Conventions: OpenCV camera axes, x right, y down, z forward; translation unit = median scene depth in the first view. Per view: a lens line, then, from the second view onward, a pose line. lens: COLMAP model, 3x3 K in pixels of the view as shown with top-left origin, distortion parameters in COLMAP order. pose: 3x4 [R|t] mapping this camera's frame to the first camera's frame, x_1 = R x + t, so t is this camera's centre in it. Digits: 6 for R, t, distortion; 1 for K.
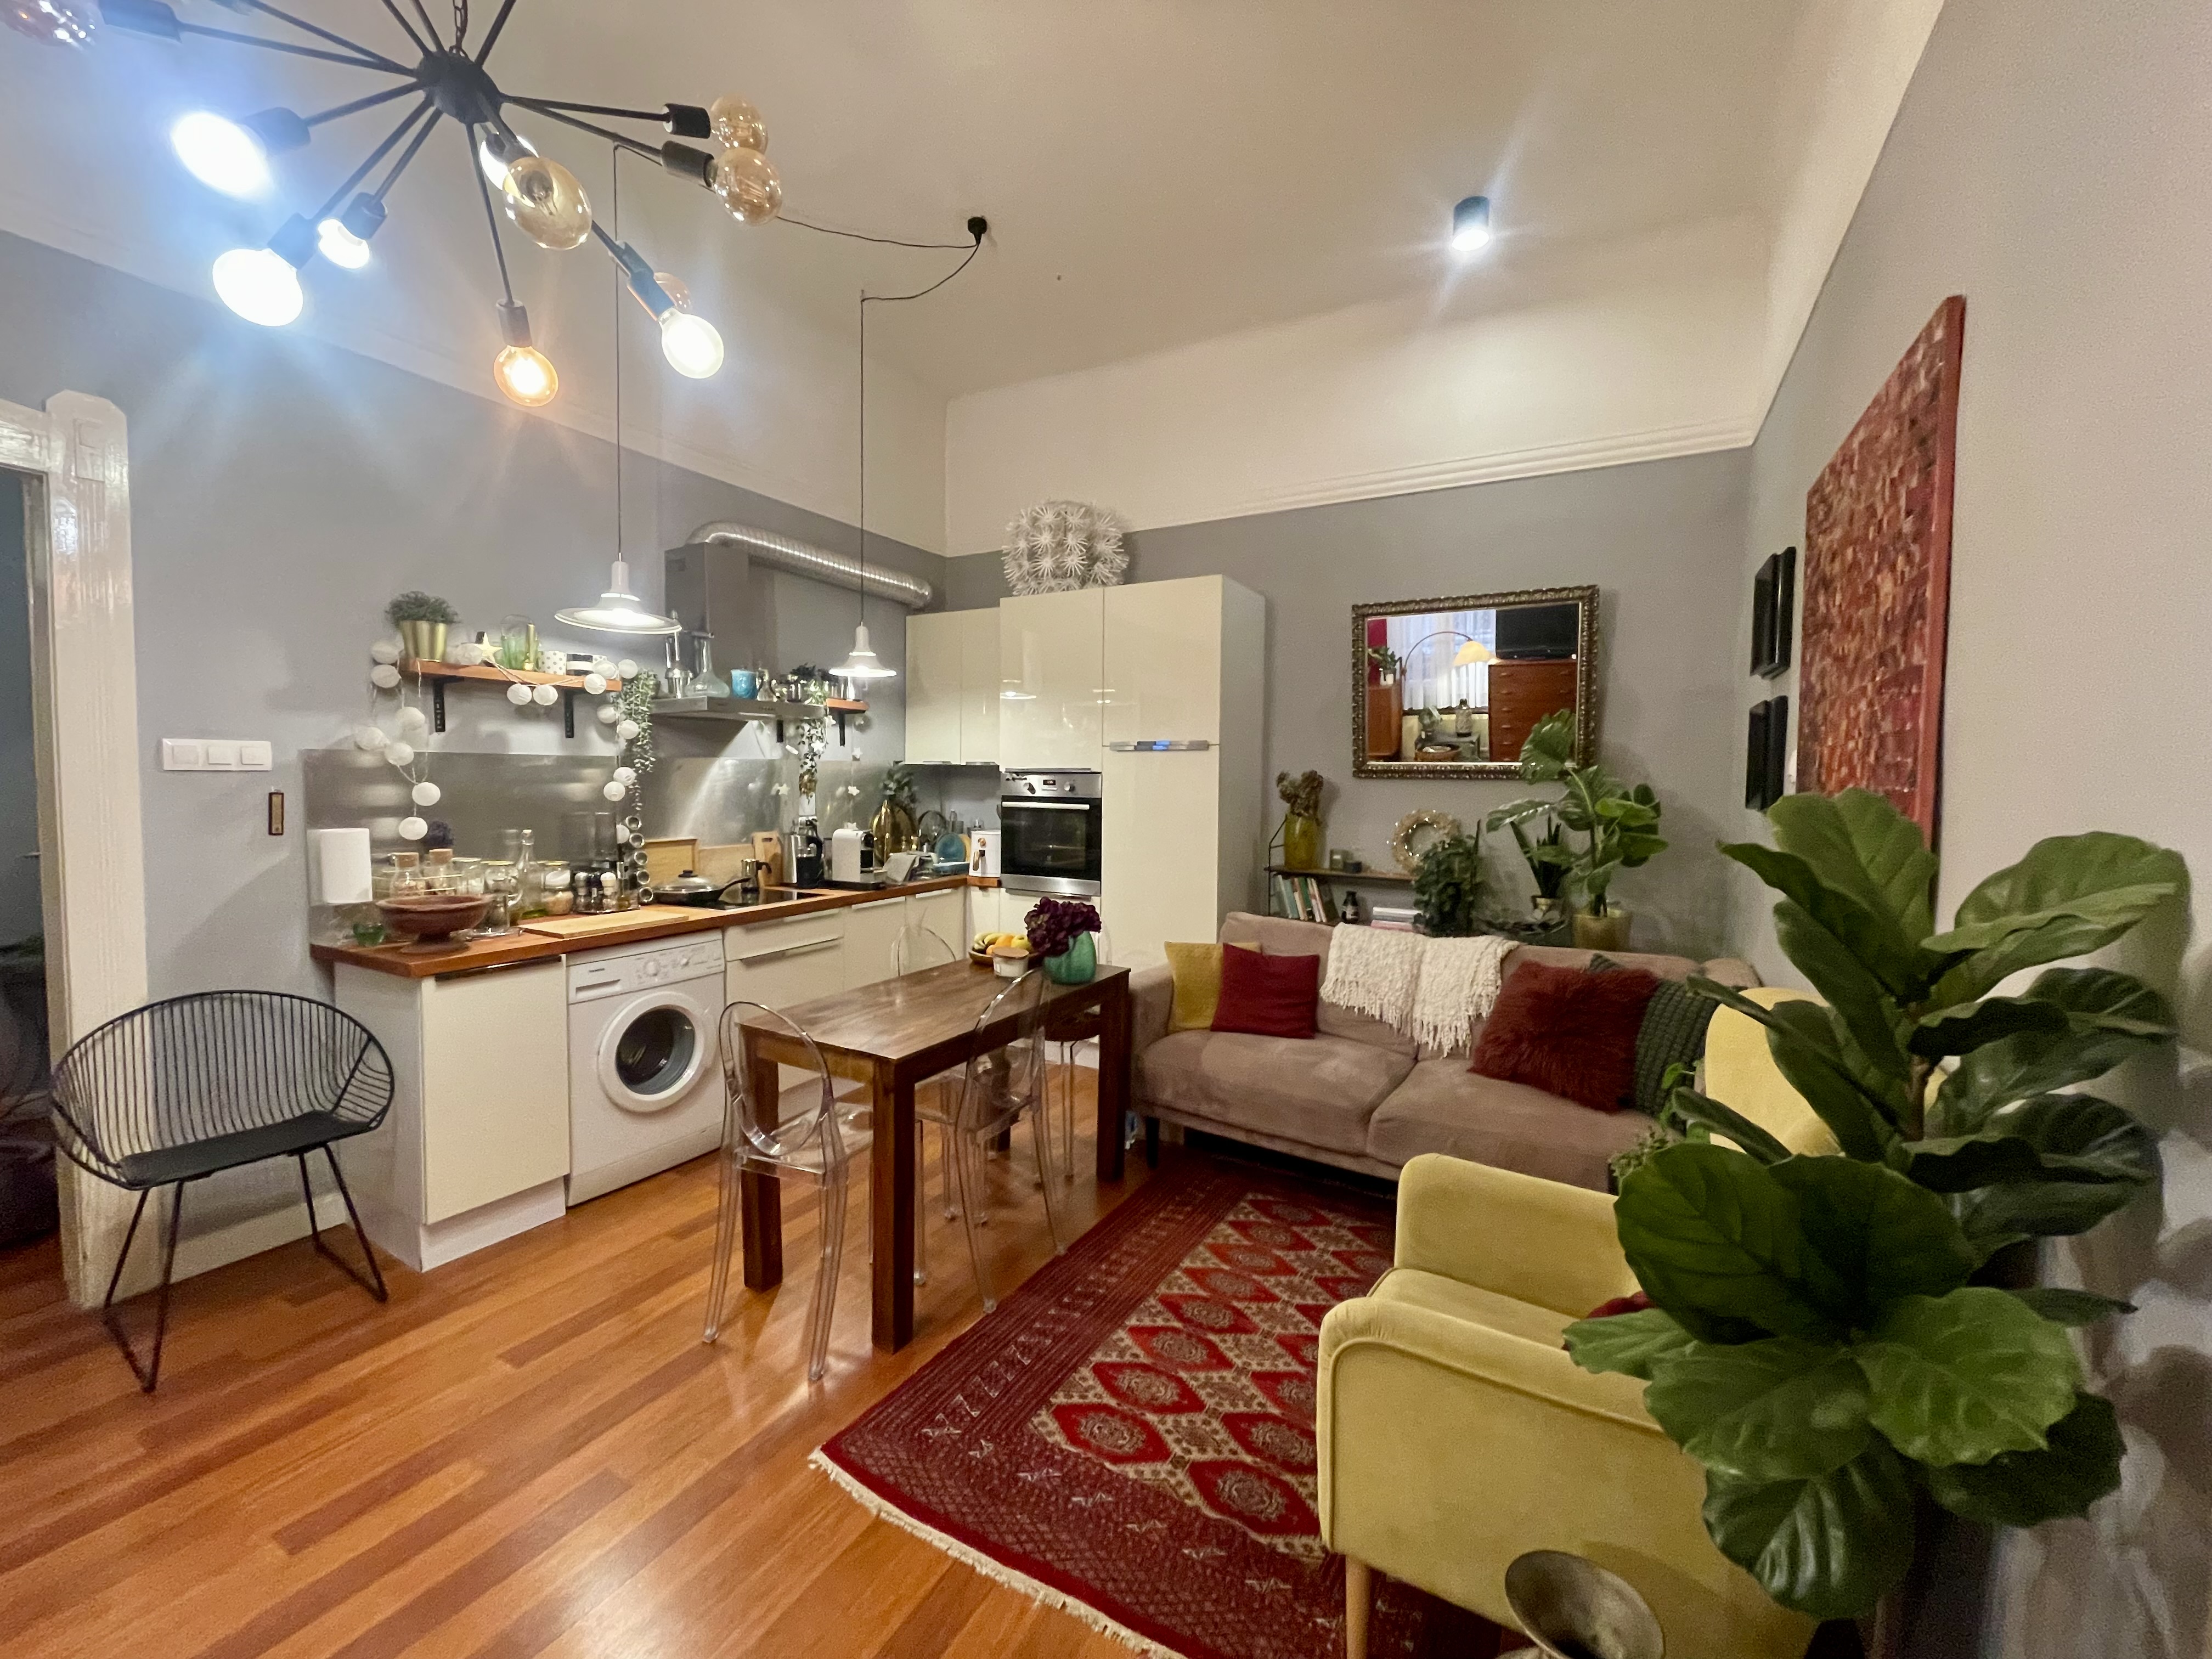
lens RADIAL K [[899.6, 0, 1100.6], [0, 899.6, 823.8], [0, 0, 1]] dist [-0.004590, 0.001275]
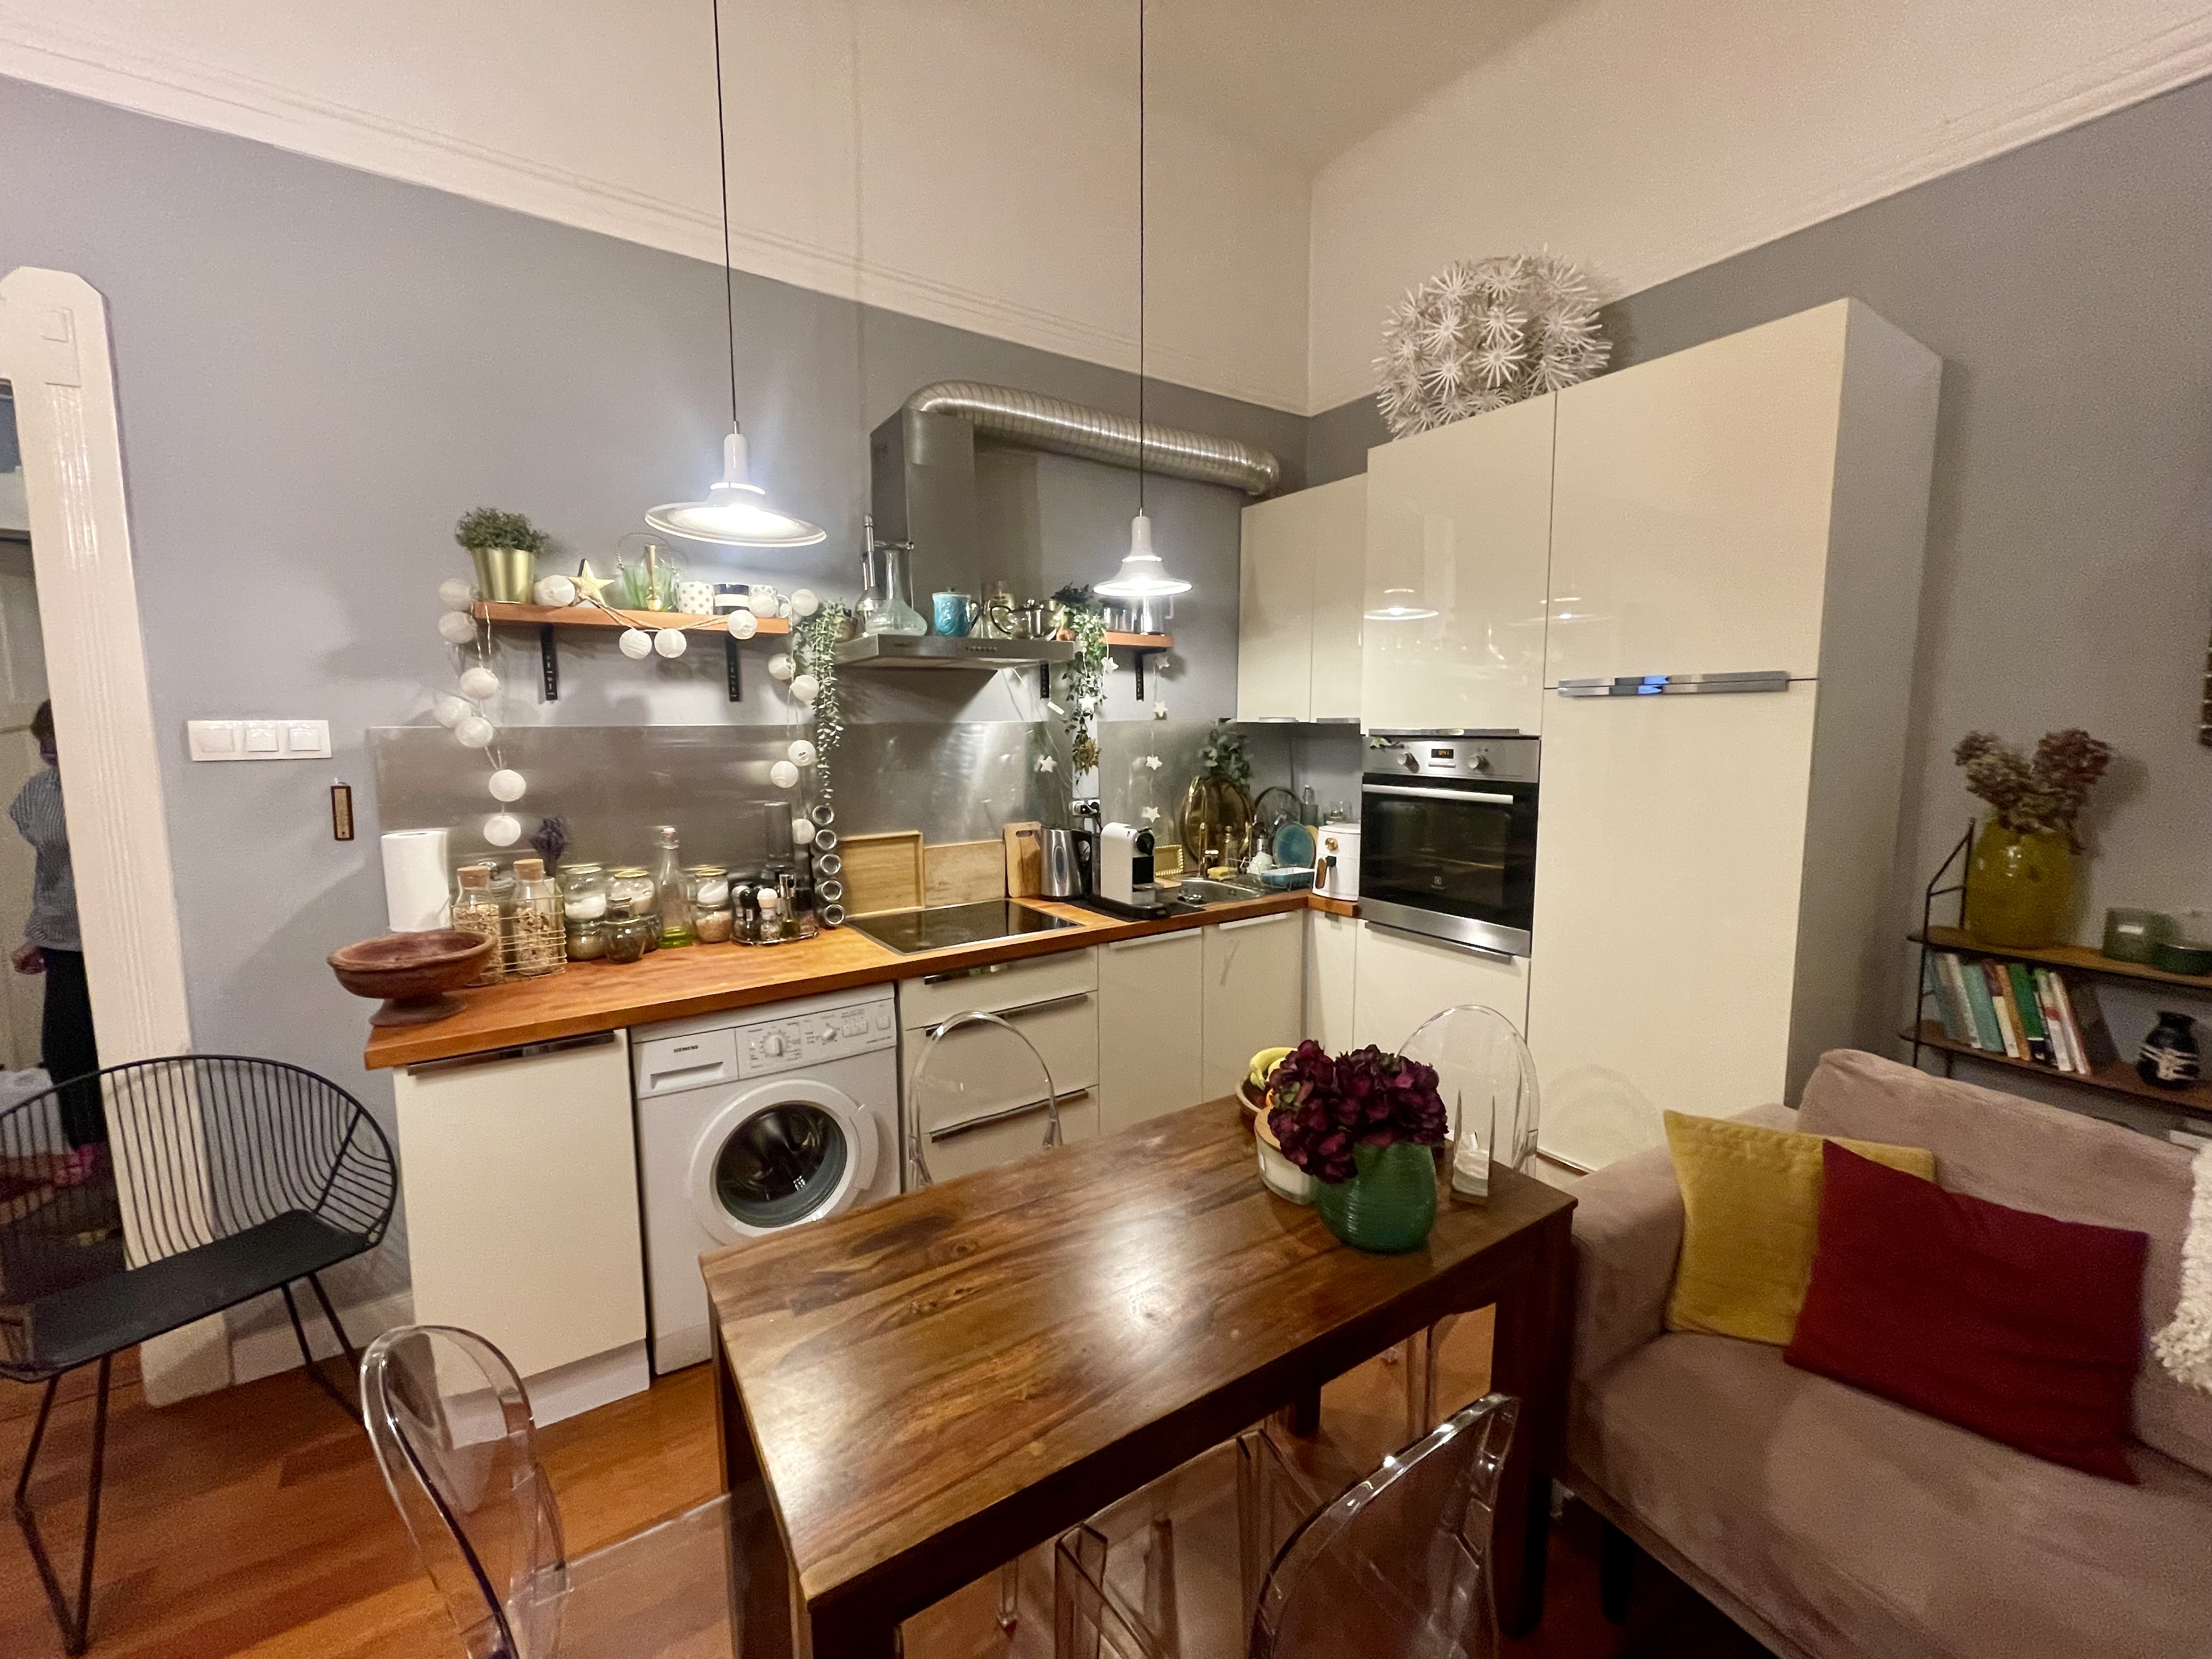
lens RADIAL K [[899.6, 0, 1099.5], [0, 899.6, 818.5], [0, 0, 1]] dist [-0.004590, 0.001275]
pose [[0.888779, 0.035387, -0.456967, 0.018670], [-0.010099, 0.998285, 0.057665, -0.045496], [0.458224, -0.046636, 0.887612, 0.477271]]
